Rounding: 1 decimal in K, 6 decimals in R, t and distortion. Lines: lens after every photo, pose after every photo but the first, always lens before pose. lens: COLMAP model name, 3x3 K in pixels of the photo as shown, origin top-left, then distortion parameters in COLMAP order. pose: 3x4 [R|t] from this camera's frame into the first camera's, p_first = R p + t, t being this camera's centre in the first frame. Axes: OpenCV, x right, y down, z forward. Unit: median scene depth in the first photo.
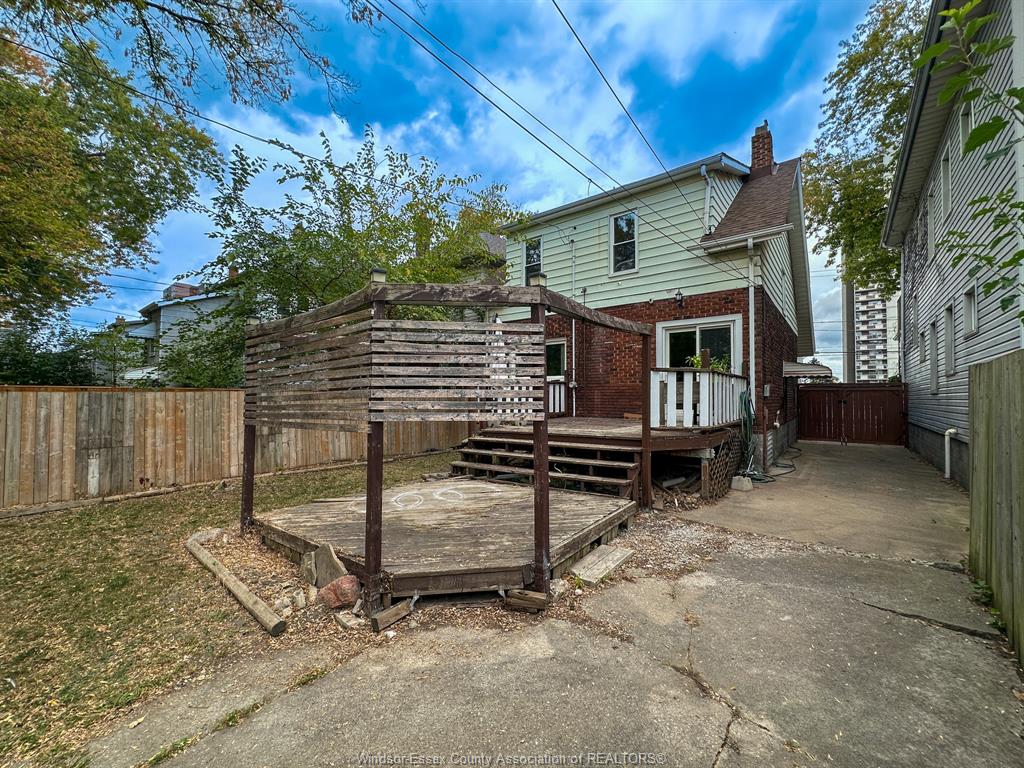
lens RADIAL K [[417.9, 0, 515.8], [0, 417.9, 397.3], [0, 0, 1]] dist [-0.024180, -0.000098]
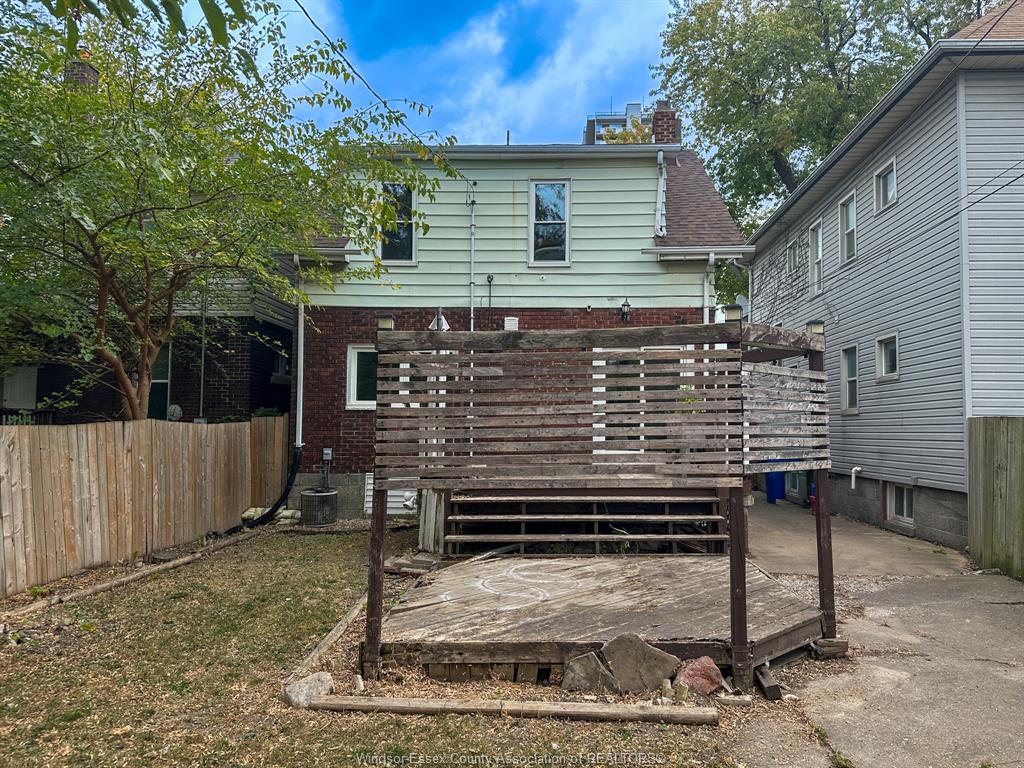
lens RADIAL K [[766.2, 0, 512.0], [0, 766.2, 384.0], [0, 0, 1]] dist [0.010069, -0.002073]
pose [[0.793199, 0.037908, 0.607782, -0.605132], [-0.006404, 0.998525, -0.053922, -0.016213], [-0.608929, 0.038879, 0.792271, -0.013459]]
